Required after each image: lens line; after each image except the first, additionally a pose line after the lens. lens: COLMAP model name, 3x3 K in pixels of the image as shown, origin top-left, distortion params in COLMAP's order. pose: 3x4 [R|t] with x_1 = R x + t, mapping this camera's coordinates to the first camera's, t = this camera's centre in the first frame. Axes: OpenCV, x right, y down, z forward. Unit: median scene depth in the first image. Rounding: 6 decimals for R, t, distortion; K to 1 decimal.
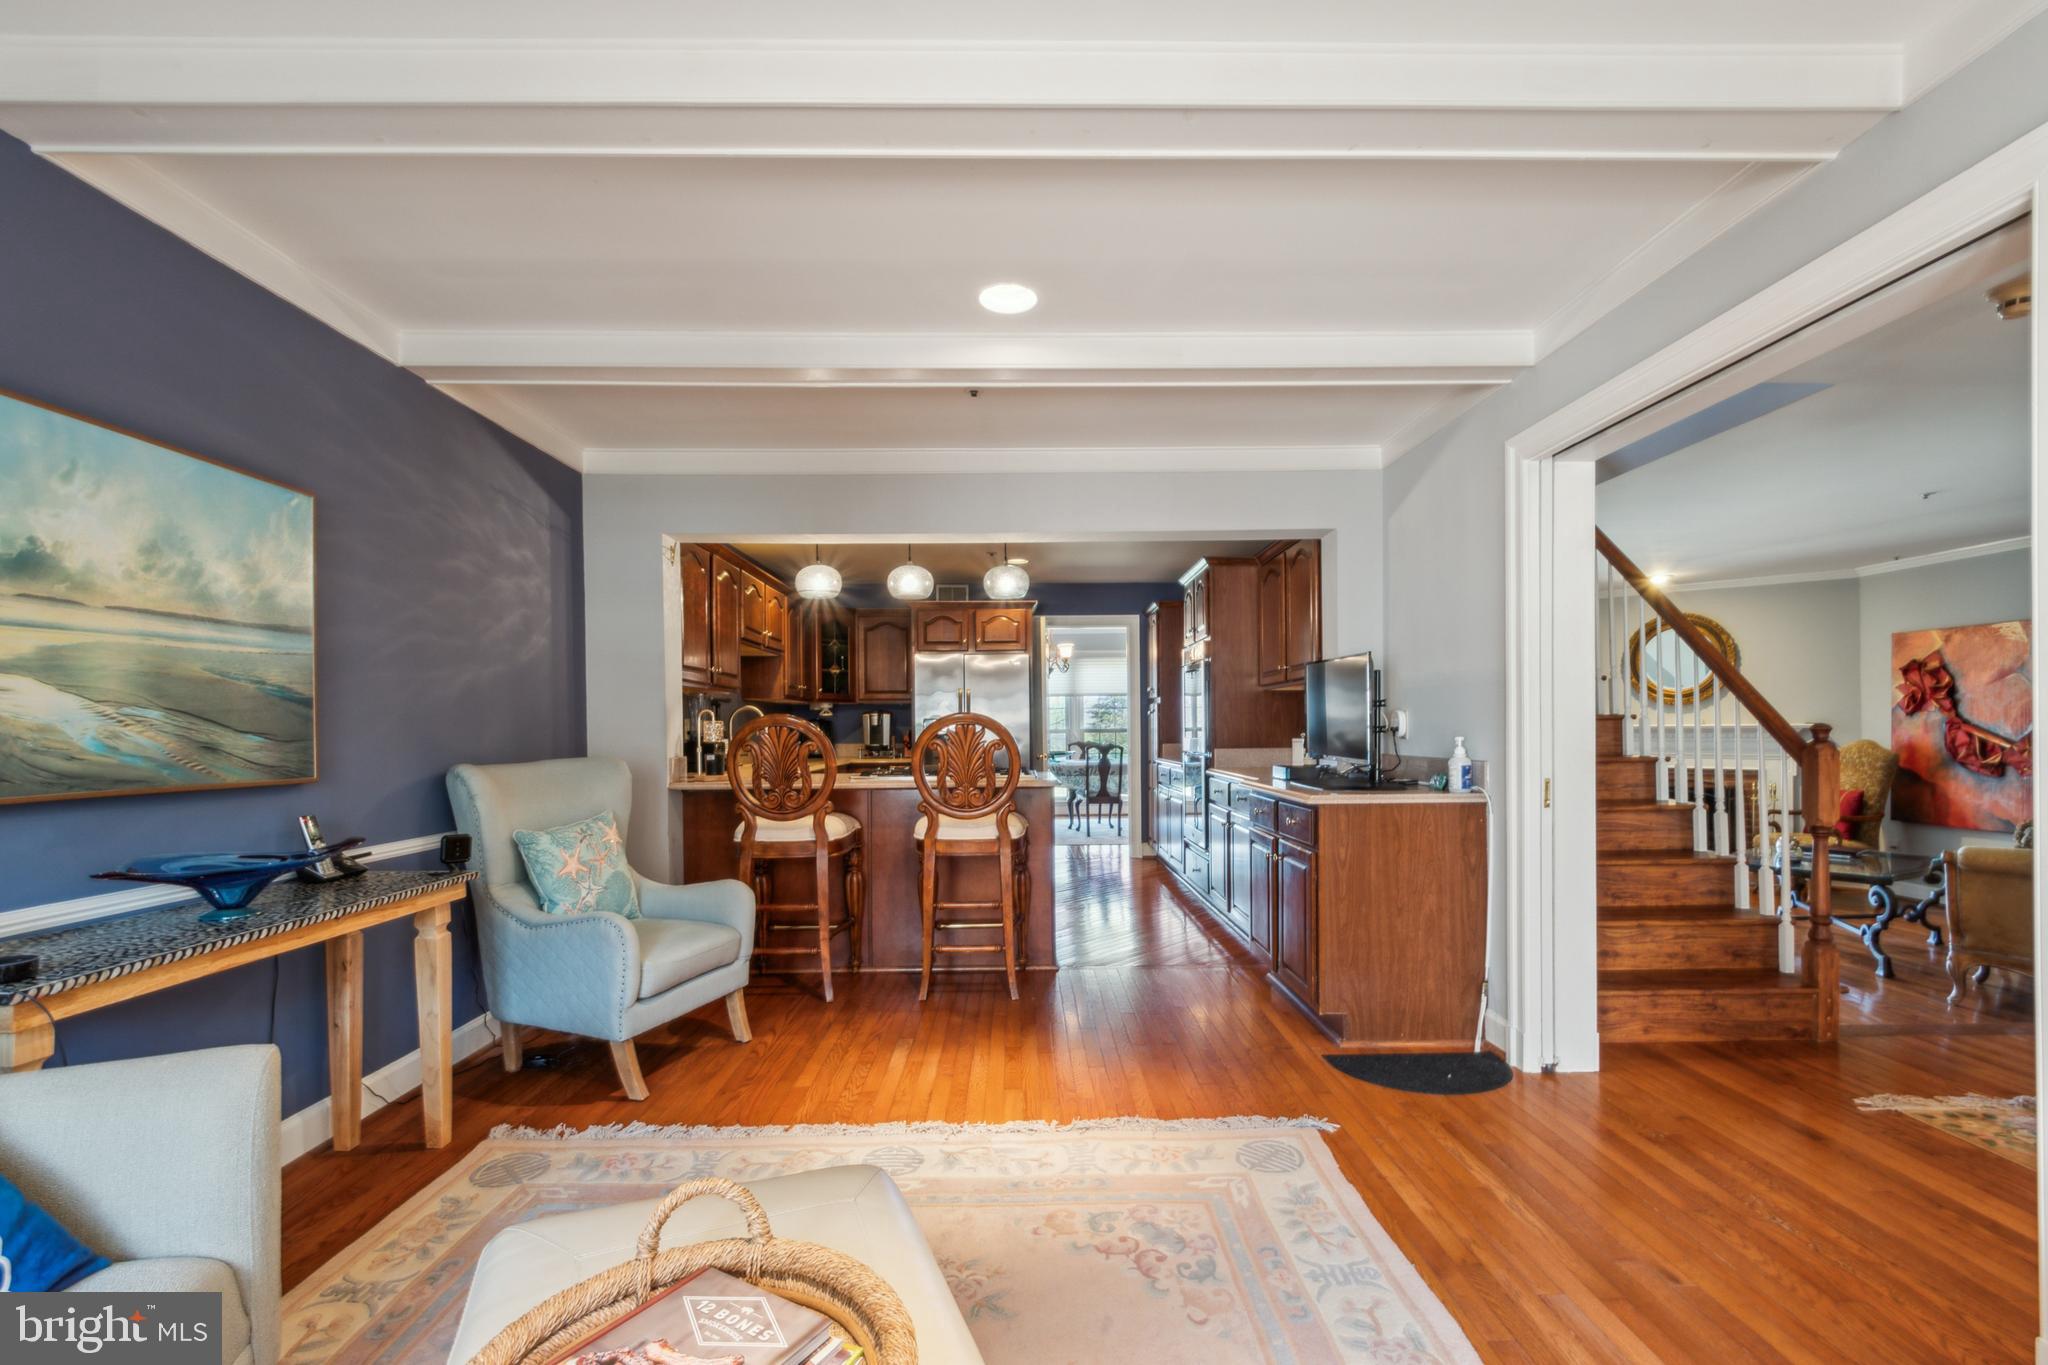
lens RADIAL K [[938.3, 0, 1008.9], [0, 938.3, 734.8], [0, 0, 1]] dist [-0.001793, -0.001748]
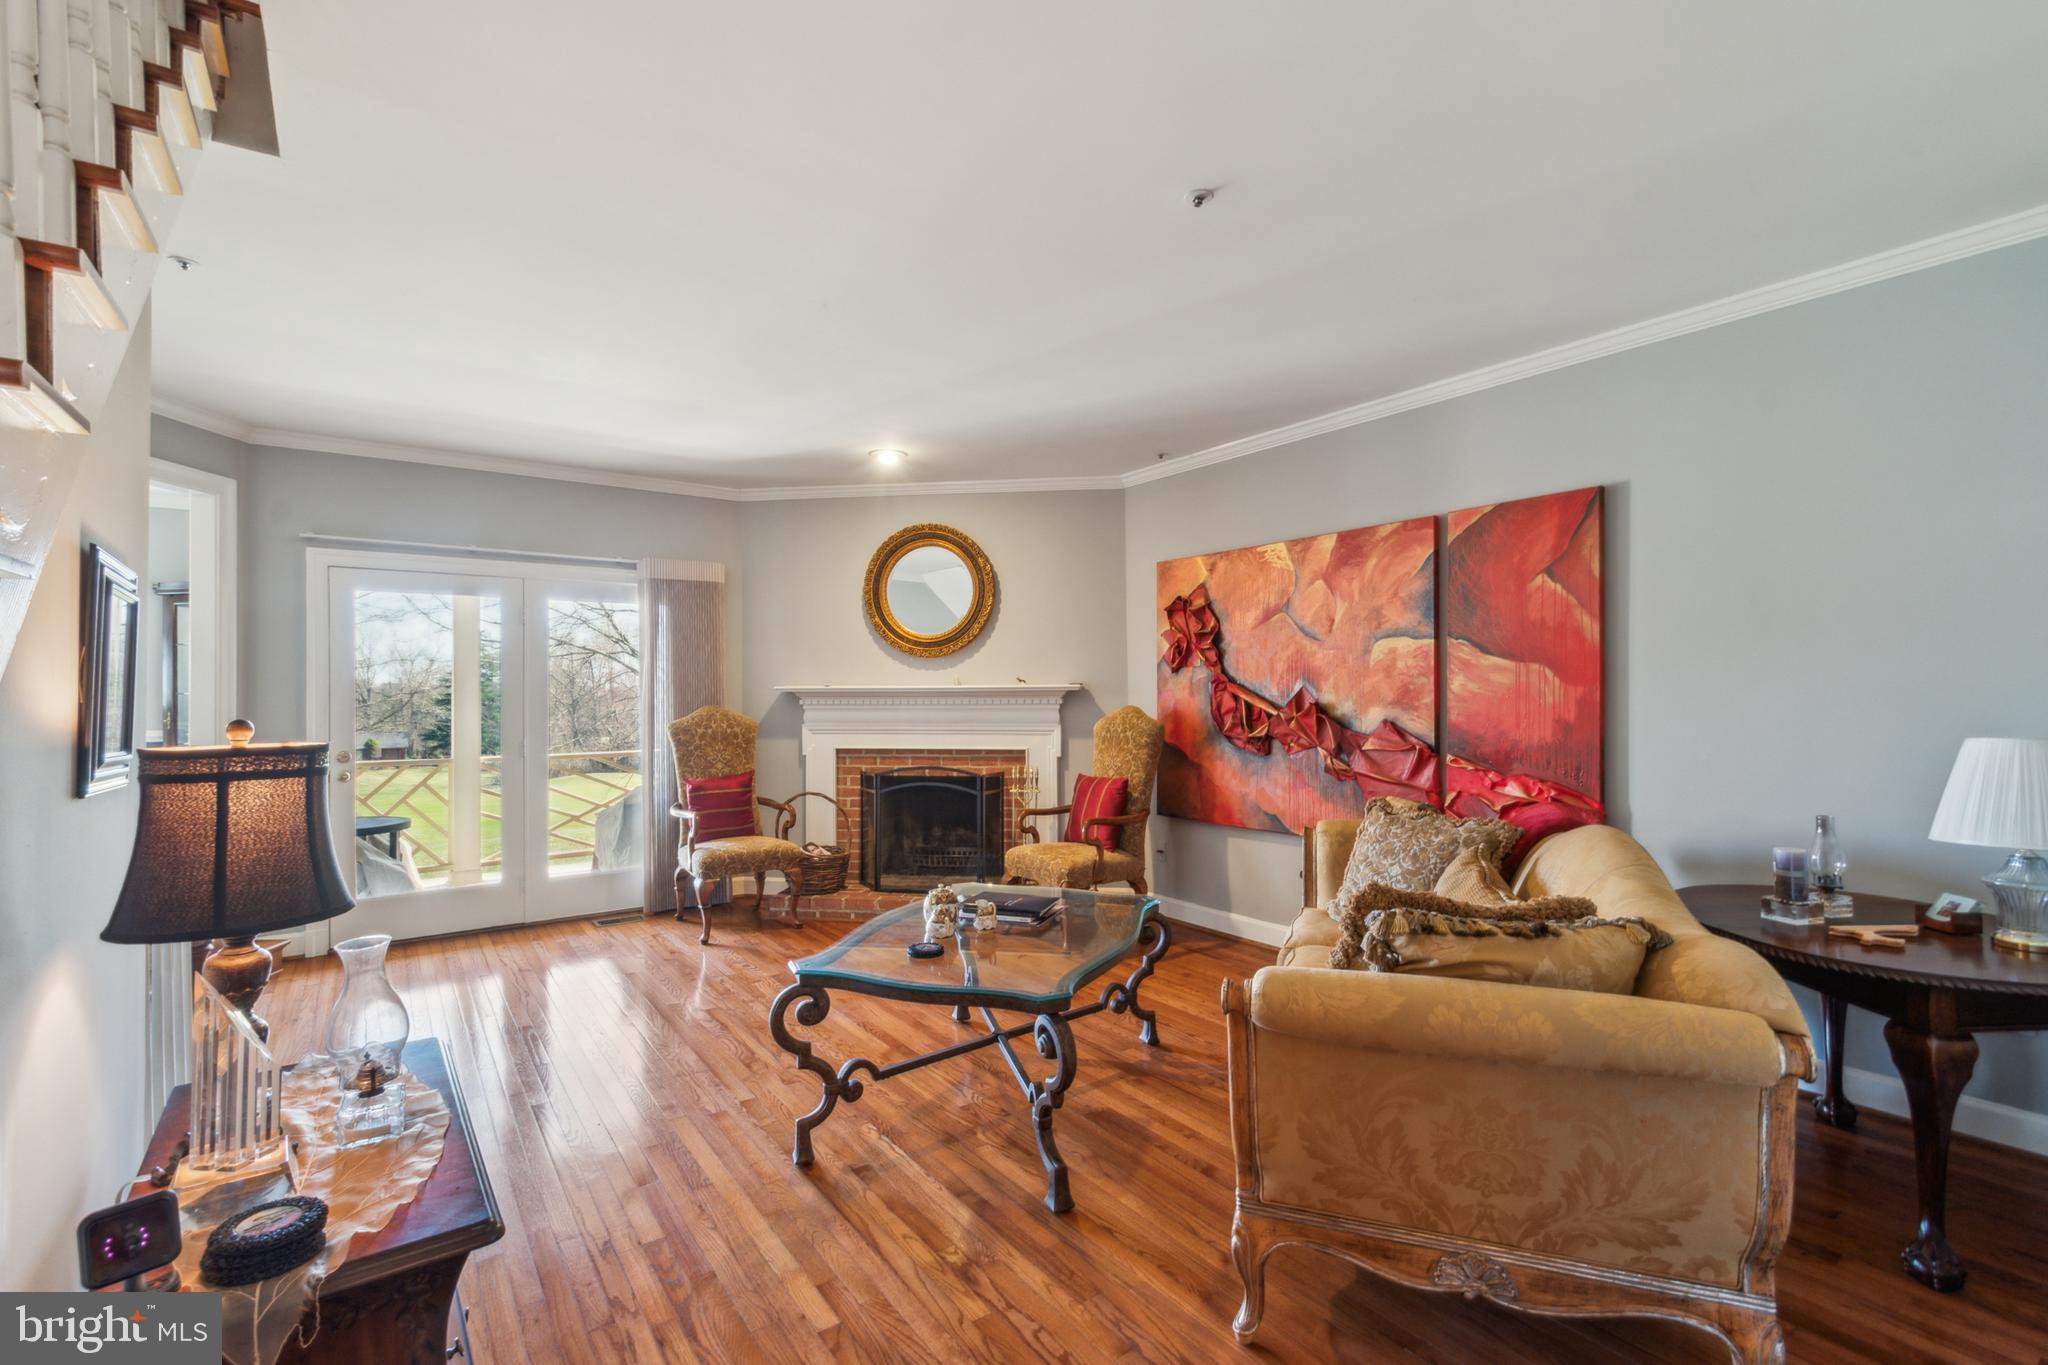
lens RADIAL K [[938.3, 0, 1020.6], [0, 938.3, 702.6], [0, 0, 1]] dist [-0.001793, -0.001748]
pose [[0.828516, -0.002899, 0.559958, 0.466011], [0.005624, 0.999979, -0.003144, 0.004827], [-0.559938, 0.005754, 0.828515, 0.473963]]
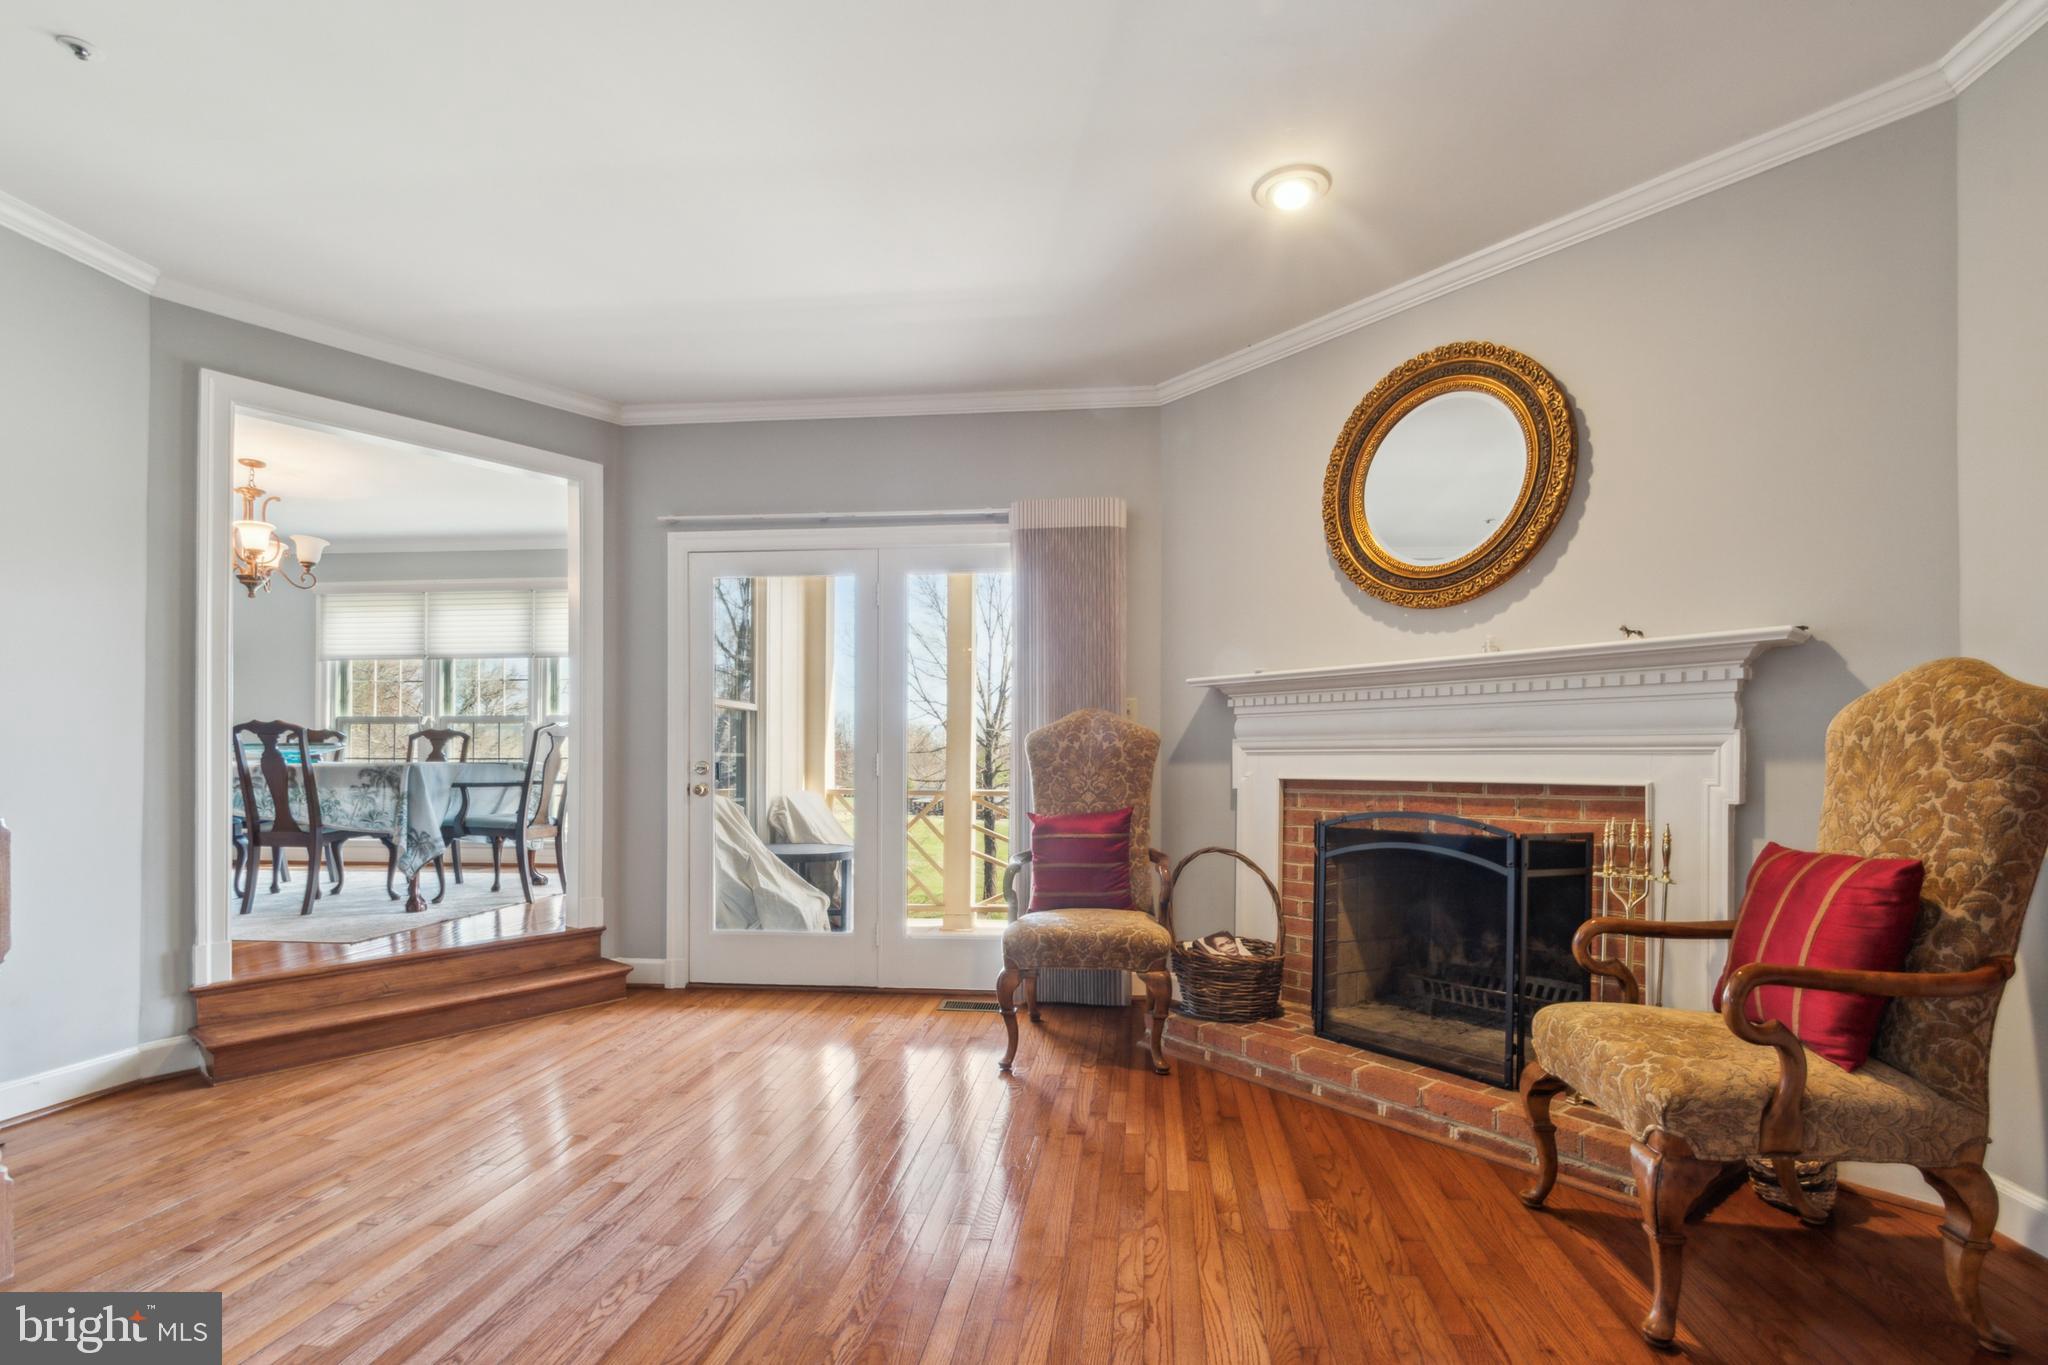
lens RADIAL K [[938.3, 0, 1042.9], [0, 938.3, 774.1], [0, 0, 1]] dist [-0.001793, -0.001748]
pose [[0.991927, 0.010599, -0.126370, 0.744770], [-0.010370, 0.999943, 0.002470, 0.040817], [0.126389, -0.001139, 0.991980, 0.759355]]
